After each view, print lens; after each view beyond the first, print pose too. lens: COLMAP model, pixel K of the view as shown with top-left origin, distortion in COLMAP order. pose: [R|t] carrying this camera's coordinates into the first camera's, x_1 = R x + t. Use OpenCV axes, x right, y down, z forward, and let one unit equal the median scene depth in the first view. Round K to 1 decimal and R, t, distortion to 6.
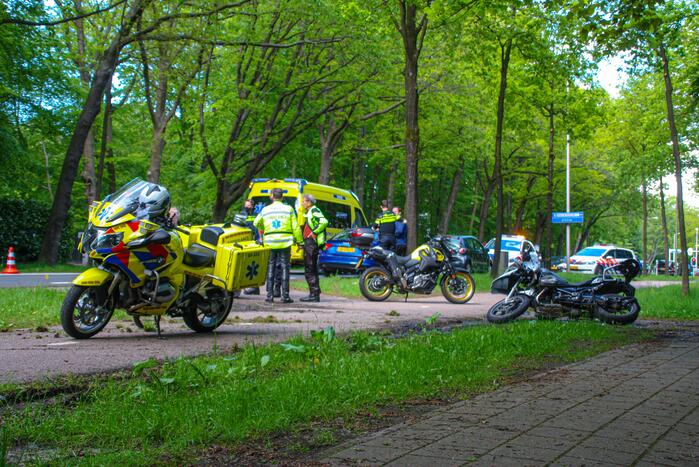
lens RADIAL K [[1390.2, 0, 349.9], [0, 1390.2, 240.3], [0, 0, 1]] dist [0.397691, 0.000000]
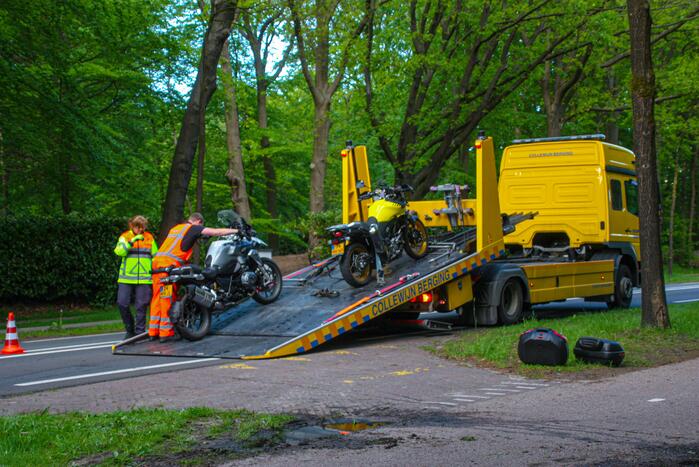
lens RADIAL K [[1514.9, 0, 347.7], [0, 1514.9, 234.1], [0, 0, 1]] dist [0.447568, 0.000000]
pose [[0.977176, -0.059756, -0.203852, 0.041732], [0.062650, 0.998005, 0.007768, -0.019437], [0.202981, -0.020362, 0.978971, 0.249819]]
